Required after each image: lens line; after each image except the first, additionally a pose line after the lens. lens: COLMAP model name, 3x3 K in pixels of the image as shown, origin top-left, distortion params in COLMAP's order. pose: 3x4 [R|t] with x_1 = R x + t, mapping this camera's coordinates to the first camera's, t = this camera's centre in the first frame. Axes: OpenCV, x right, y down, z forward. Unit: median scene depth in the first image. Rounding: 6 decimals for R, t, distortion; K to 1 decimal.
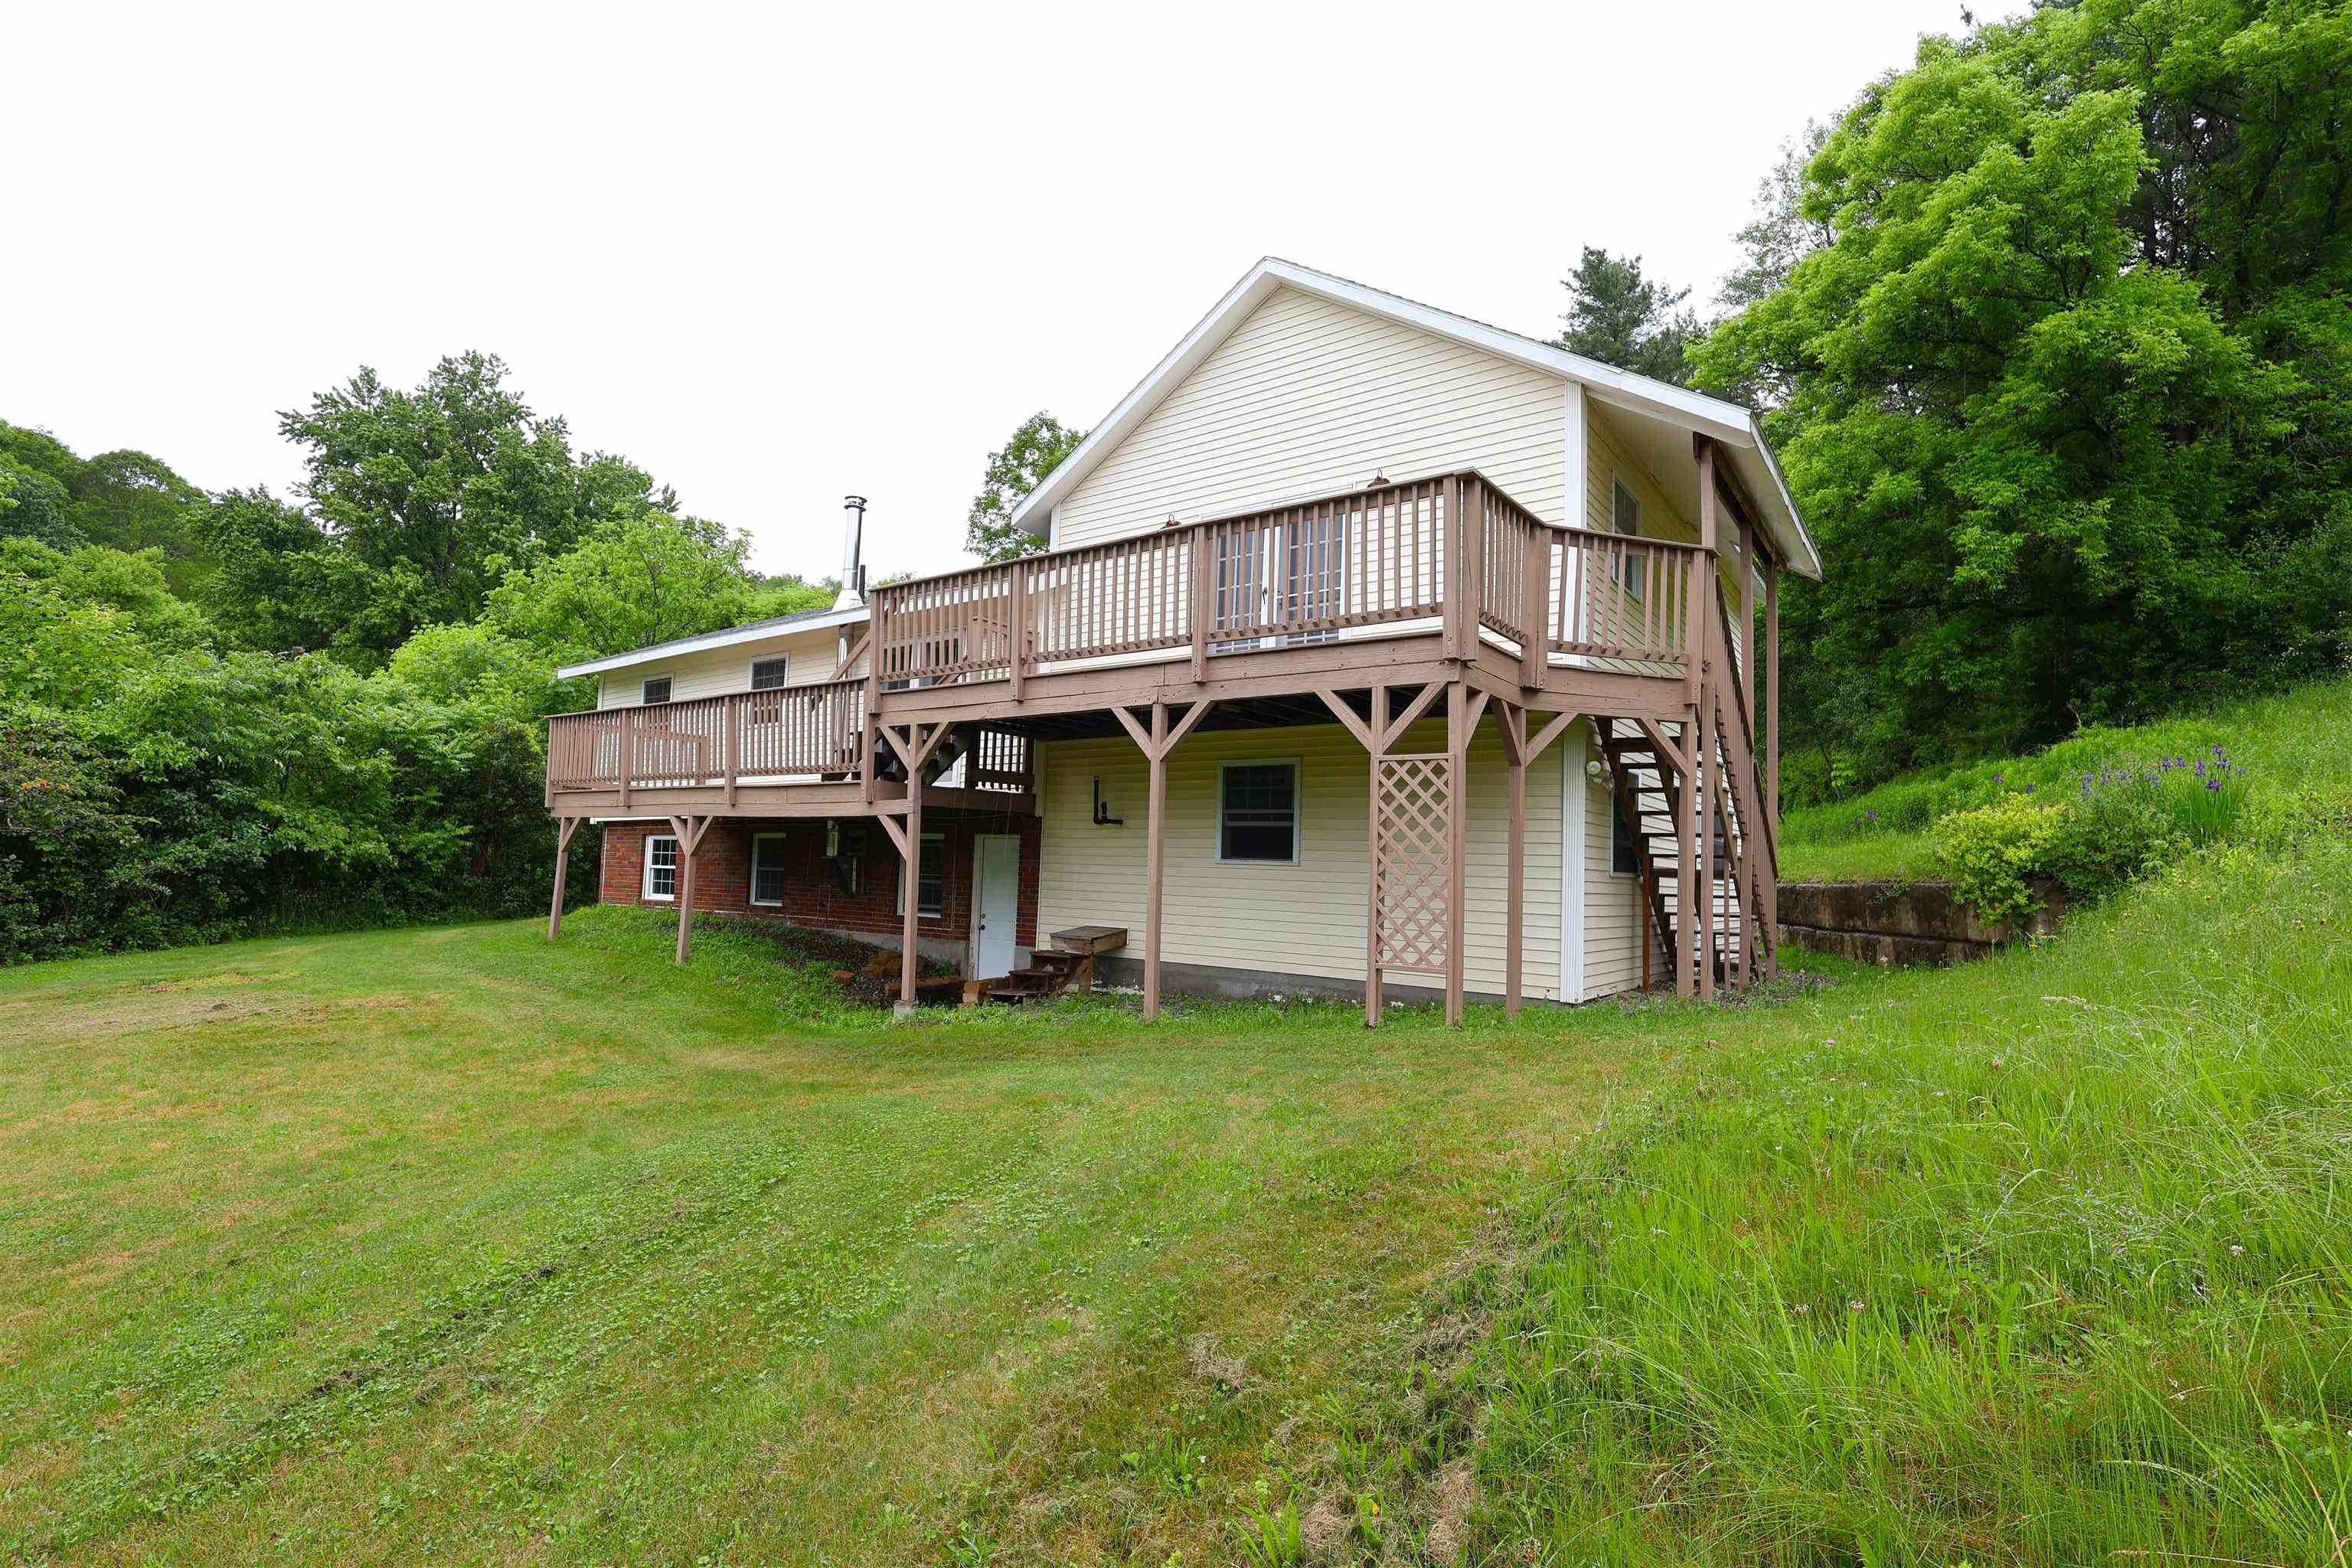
lens RADIAL K [[1112.7, 0, 1182.1], [0, 1112.7, 782.0], [0, 0, 1]] dist [0.001553, 0.000512]
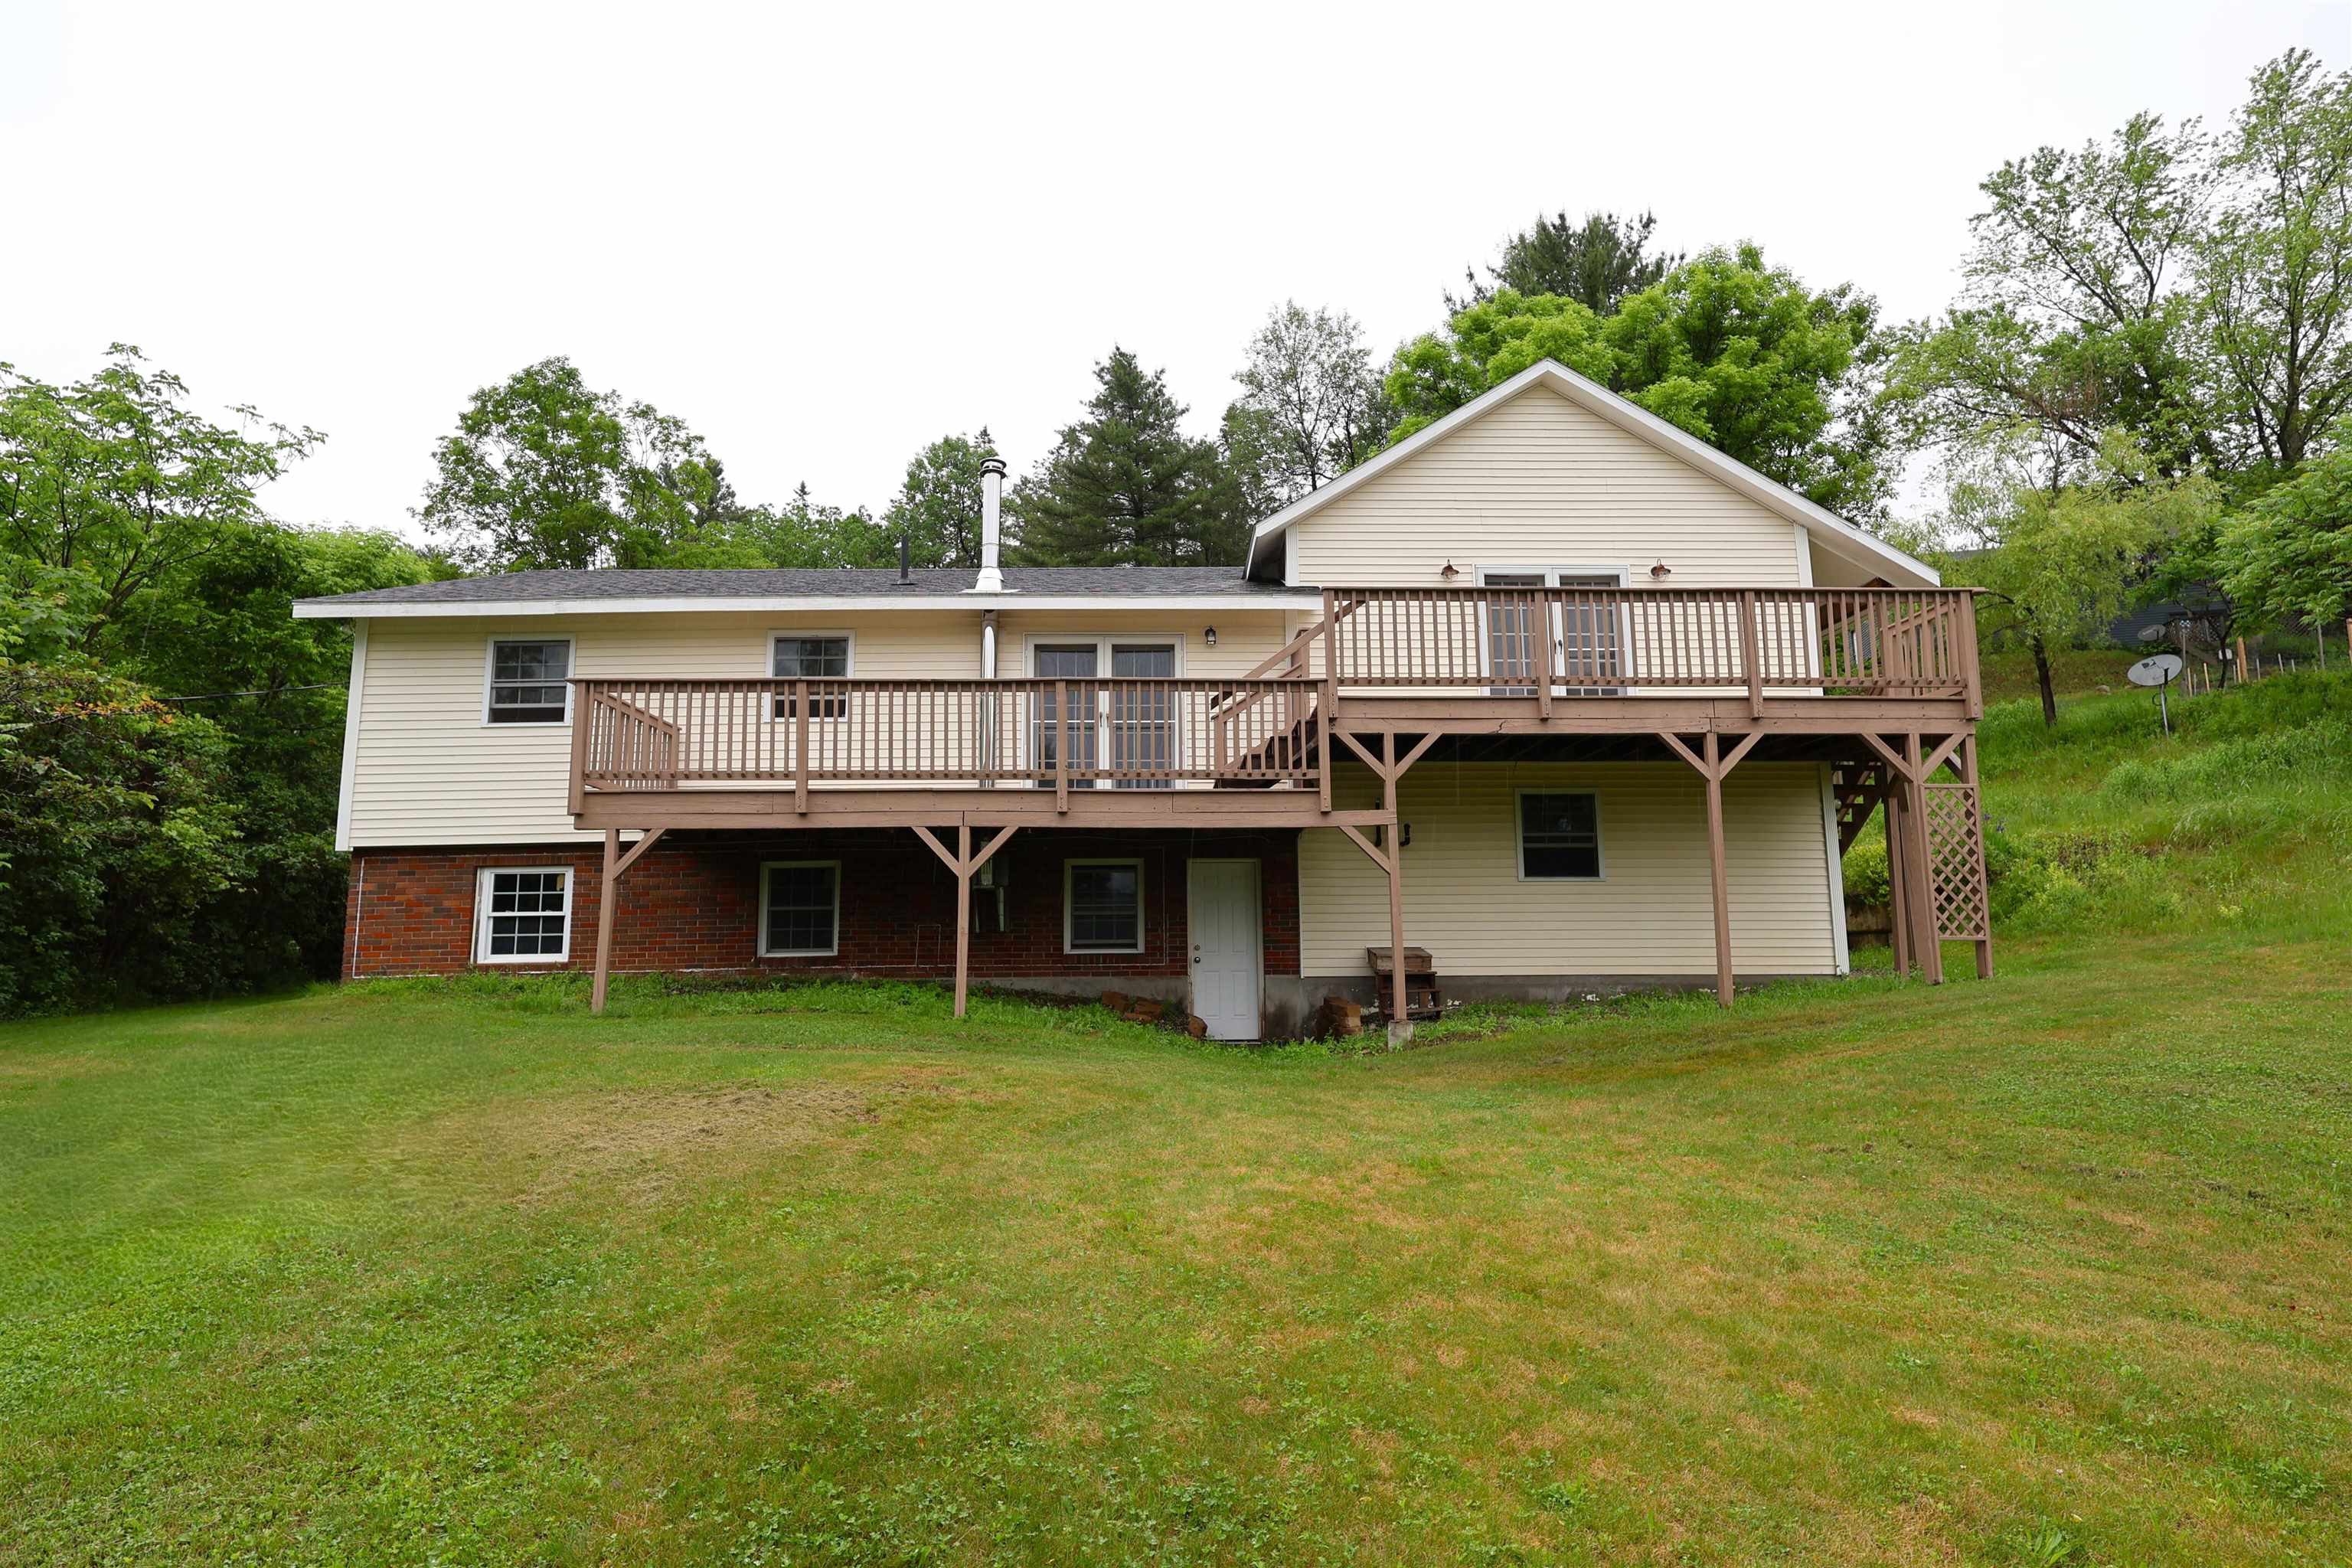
lens RADIAL K [[1167.2, 0, 1179.3], [0, 1167.2, 779.8], [0, 0, 1]] dist [0.000707, 0.001385]
pose [[0.773693, 0.056234, 0.631060, -0.936976], [-0.018244, 0.997618, -0.066531, 0.054593], [-0.633298, 0.039961, 0.772875, 0.308789]]
